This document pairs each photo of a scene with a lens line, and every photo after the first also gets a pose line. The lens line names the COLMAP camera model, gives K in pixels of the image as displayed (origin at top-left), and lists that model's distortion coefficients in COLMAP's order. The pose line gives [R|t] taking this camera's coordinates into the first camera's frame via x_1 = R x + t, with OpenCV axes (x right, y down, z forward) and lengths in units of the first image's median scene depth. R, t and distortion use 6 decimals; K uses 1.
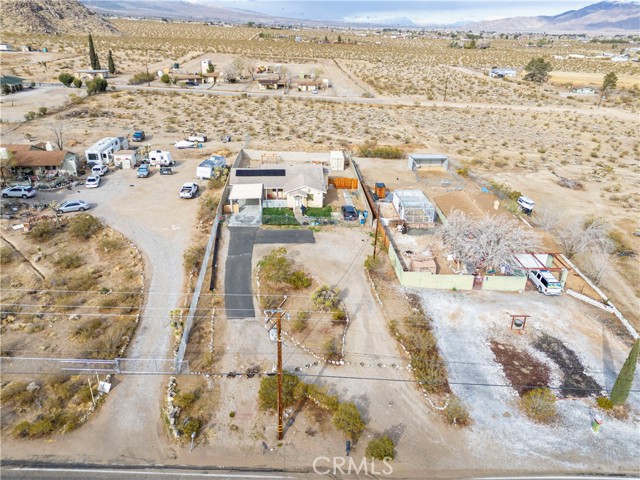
lens RADIAL K [[466.0, 0, 321.1], [0, 466.0, 239.1], [0, 0, 1]] dist [0.084252, -0.081727]
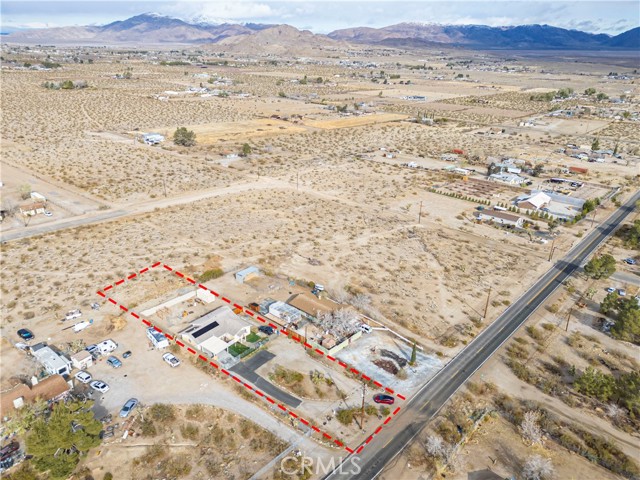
lens RADIAL K [[466.0, 0, 321.1], [0, 466.0, 239.1], [0, 0, 1]] dist [0.084252, -0.081727]
pose [[0.683006, -0.293192, 0.668985, -0.592494], [0.301187, 0.947459, 0.107737, -0.342198], [-0.665424, 0.127904, 0.735426, -0.358150]]
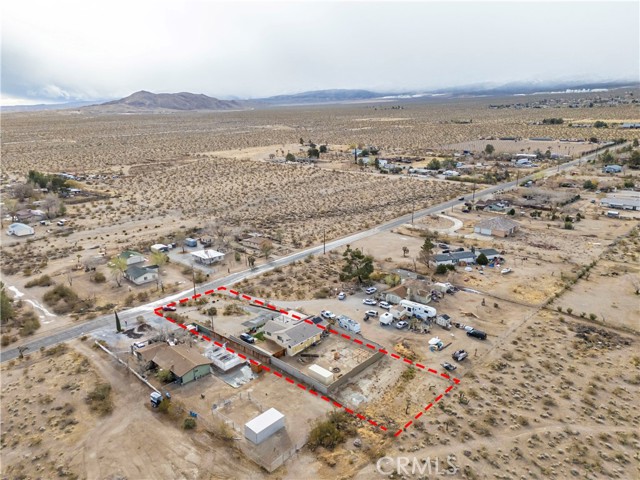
lens RADIAL K [[466.0, 0, 321.1], [0, 466.0, 239.1], [0, 0, 1]] dist [0.084252, -0.081727]
pose [[-0.709854, 0.163559, -0.685095, 0.664358], [-0.311361, 0.799601, 0.513509, -0.889650], [0.631792, 0.577829, -0.516674, 1.211397]]
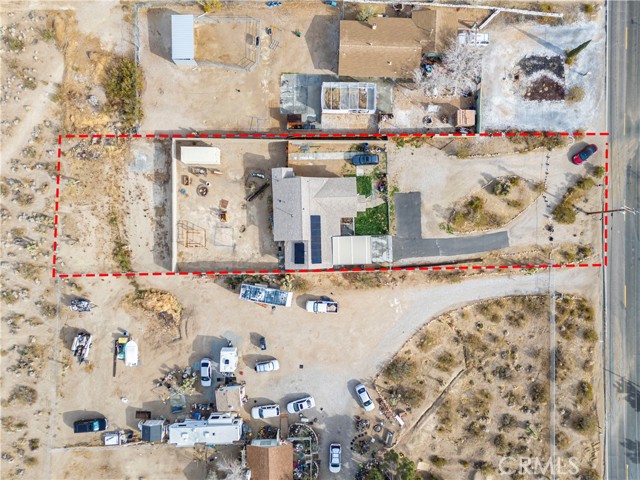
lens RADIAL K [[466.0, 0, 321.1], [0, 466.0, 239.1], [0, 0, 1]] dist [0.084252, -0.081727]
pose [[0.049229, -0.998687, -0.014147, -0.077971], [0.395524, 0.006487, 0.918433, -0.727601], [-0.917136, -0.050809, 0.395324, 0.408012]]
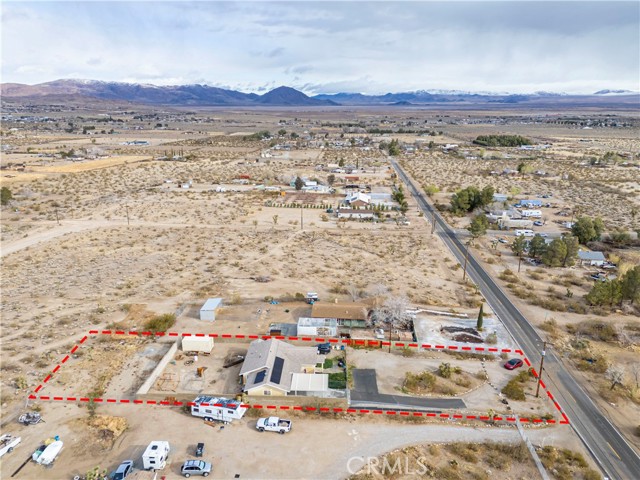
lens RADIAL K [[466.0, 0, 321.1], [0, 466.0, 239.1], [0, 0, 1]] dist [0.084252, -0.081727]
pose [[0.107344, -0.297867, 0.948553, -0.746239], [0.411876, 0.881669, 0.230254, -0.433975], [-0.904895, 0.365970, 0.217326, 0.377502]]
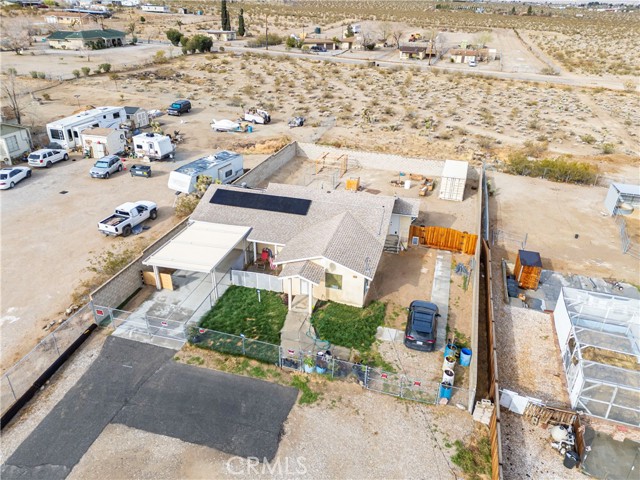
lens RADIAL K [[466.0, 0, 321.1], [0, 466.0, 239.1], [0, 0, 1]] dist [0.084252, -0.081727]
pose [[0.940408, 0.157019, -0.301627, 0.055112], [-0.144628, 0.987470, 0.063130, -0.098371], [0.307760, -0.015744, 0.951334, 0.387156]]
